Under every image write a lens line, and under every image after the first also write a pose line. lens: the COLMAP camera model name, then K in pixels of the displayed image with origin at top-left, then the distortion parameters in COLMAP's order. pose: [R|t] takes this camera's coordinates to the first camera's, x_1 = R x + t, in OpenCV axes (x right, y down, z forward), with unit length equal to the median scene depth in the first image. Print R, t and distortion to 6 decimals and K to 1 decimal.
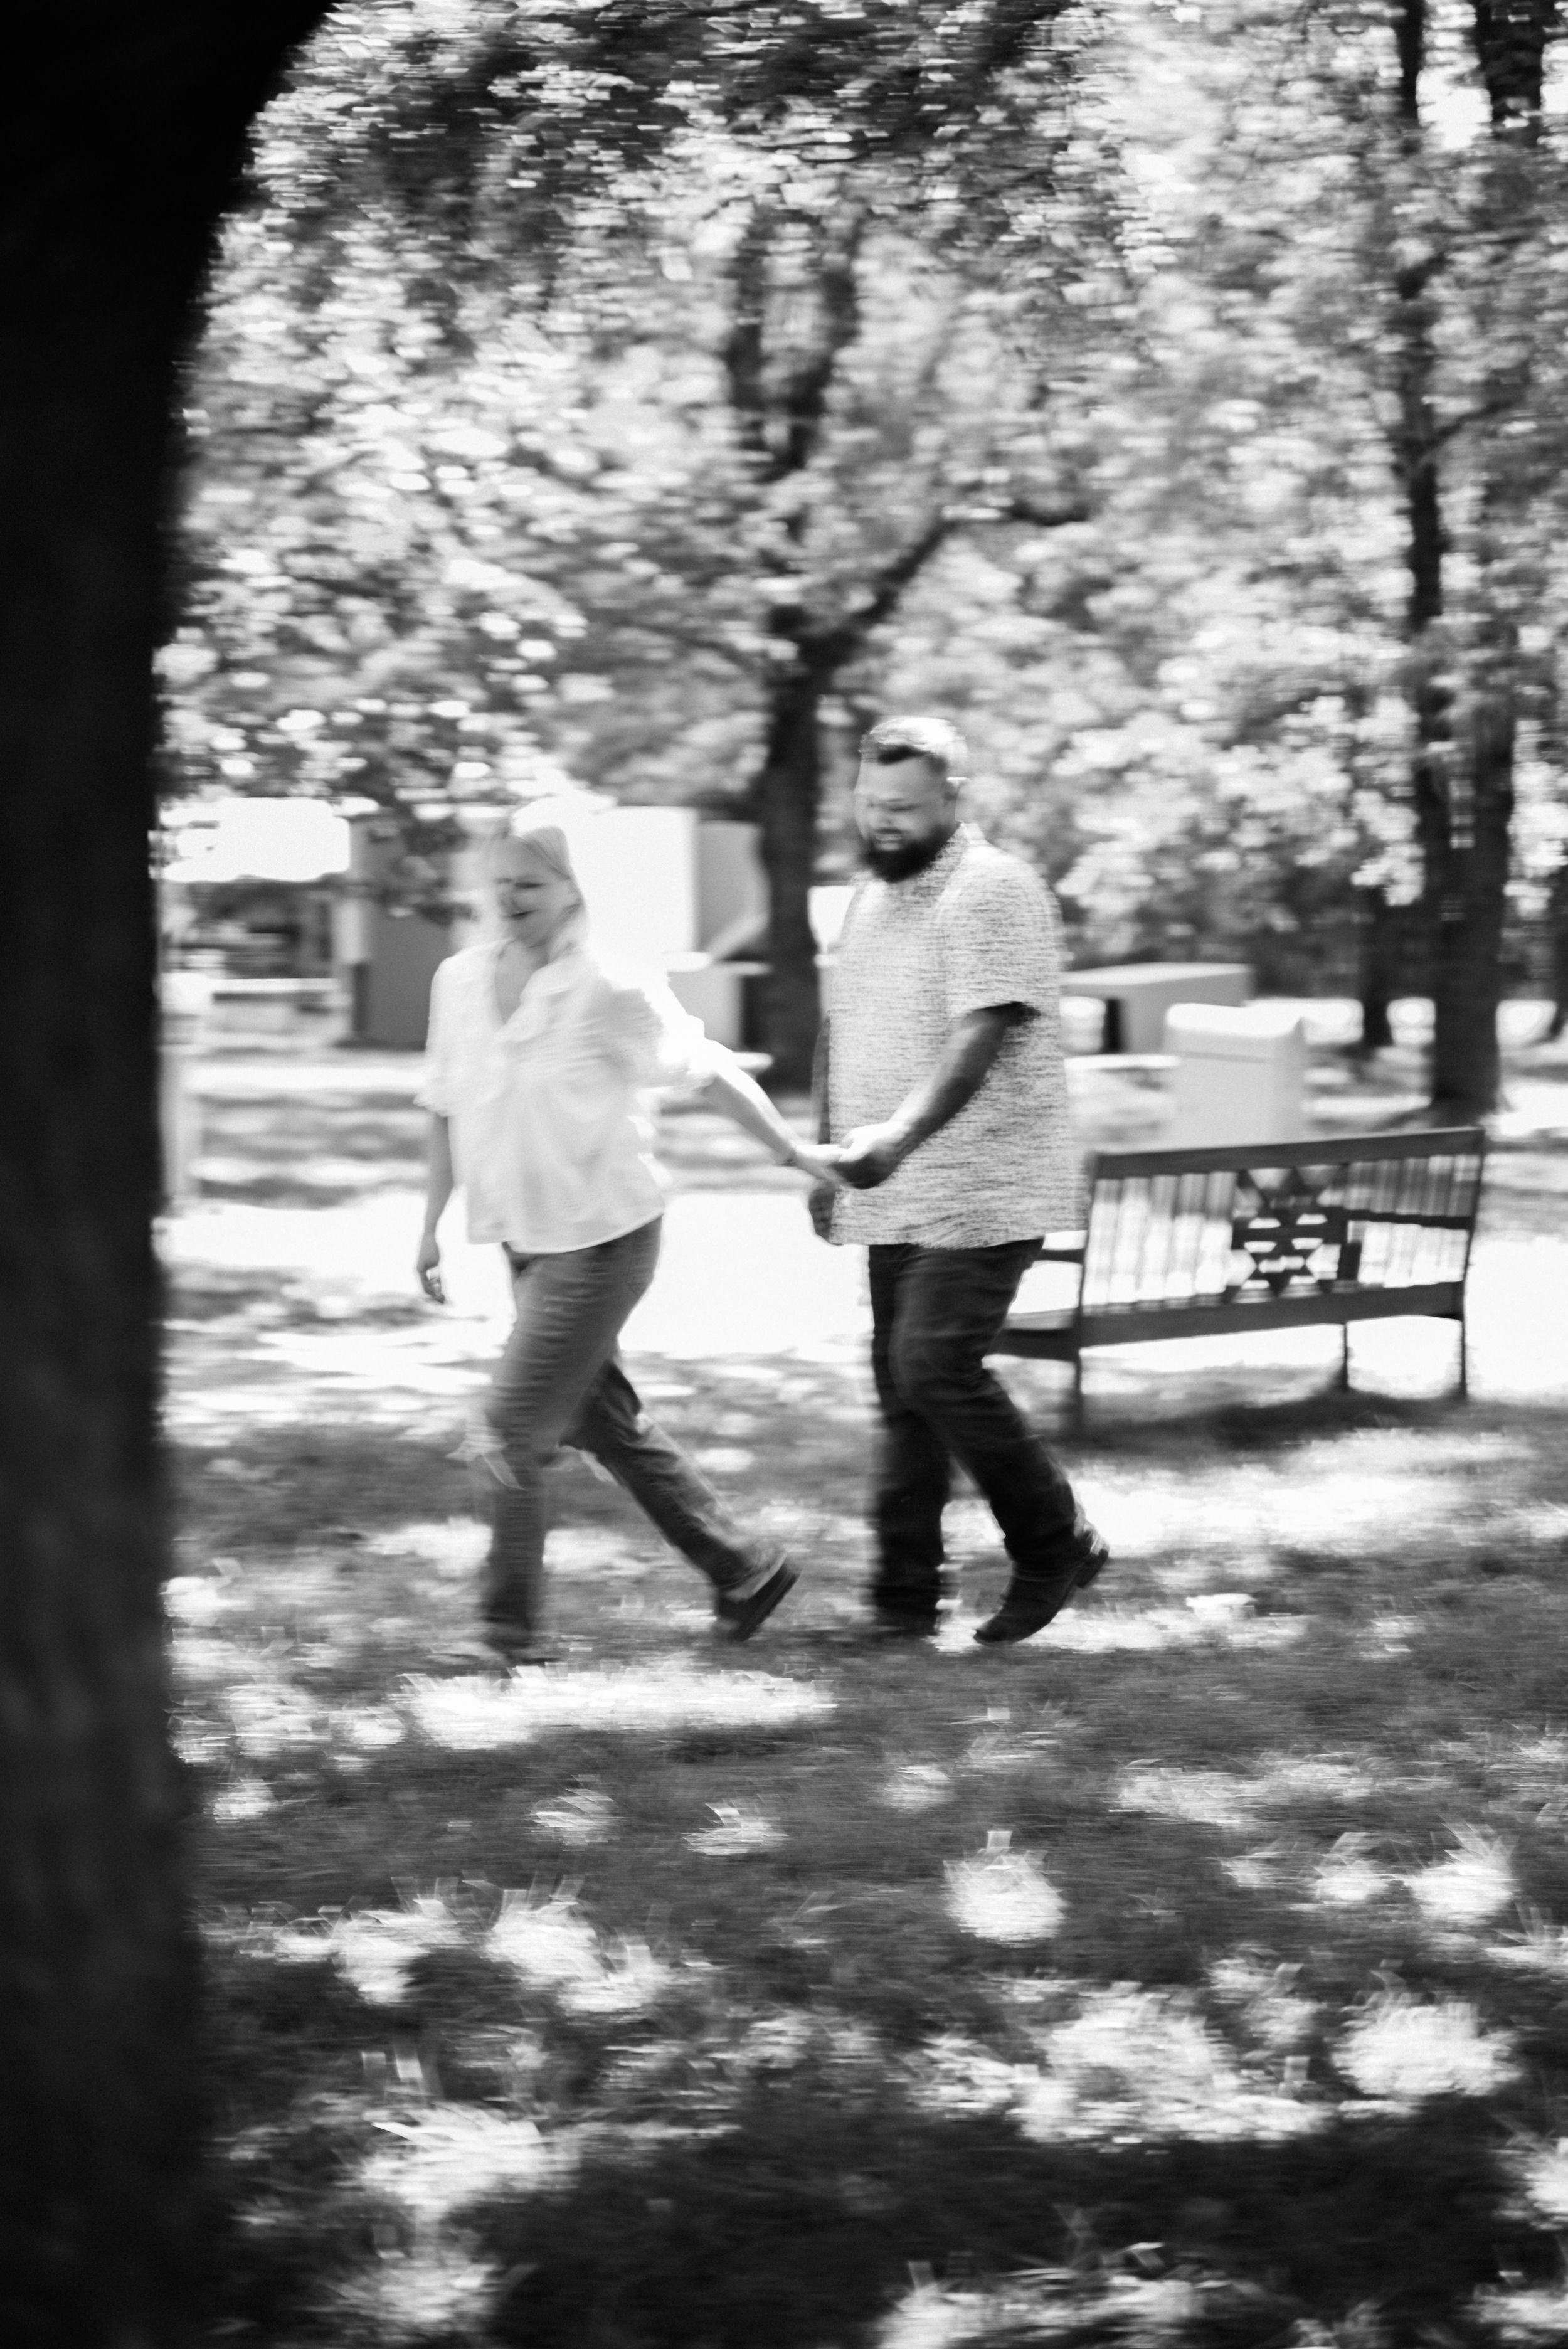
lens RADIAL K [[8058.2, 0, 783.2], [0, 8058.2, 1180.1], [0, 0, 1]] dist [0.002409, 0.000000]
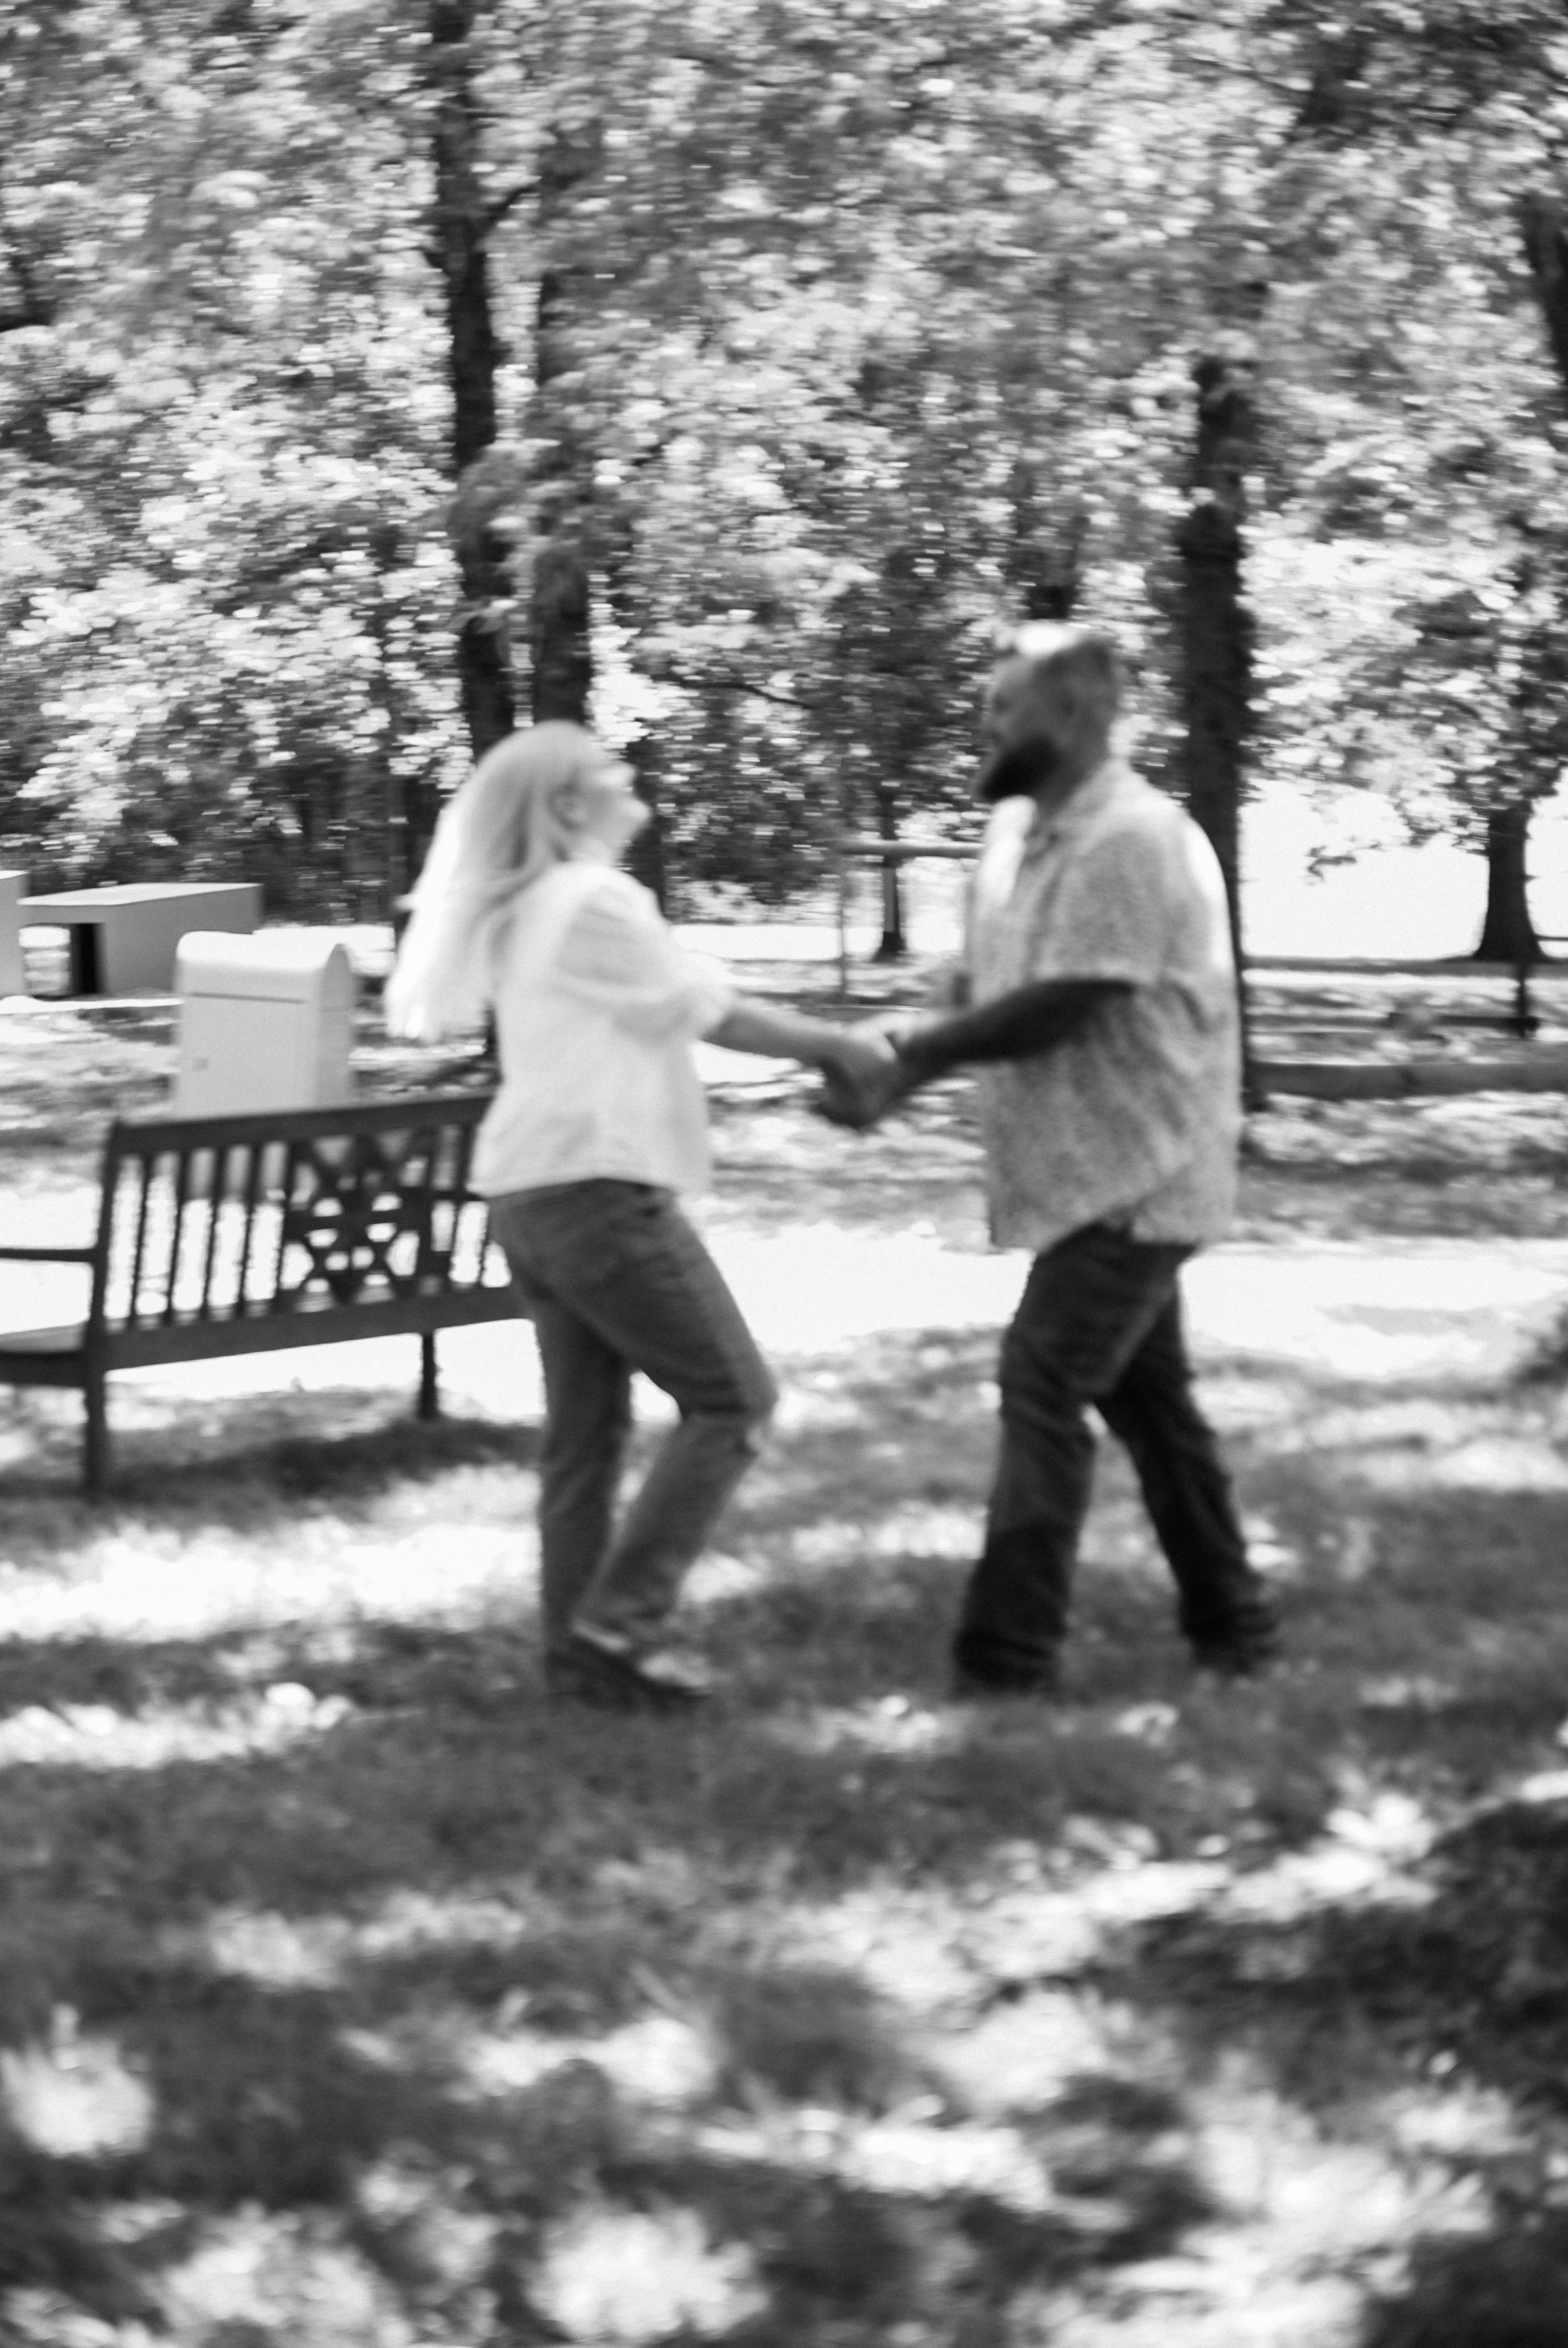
lens RADIAL K [[8055.4, 0, 784.5], [0, 8055.4, 1163.8], [0, 0, 1]] dist [0.002409, 0.000000]
pose [[0.977967, -0.021298, 0.207669, -0.057842], [0.020441, 0.999771, 0.006270, -0.002881], [-0.207756, -0.001887, 0.978179, 0.214898]]
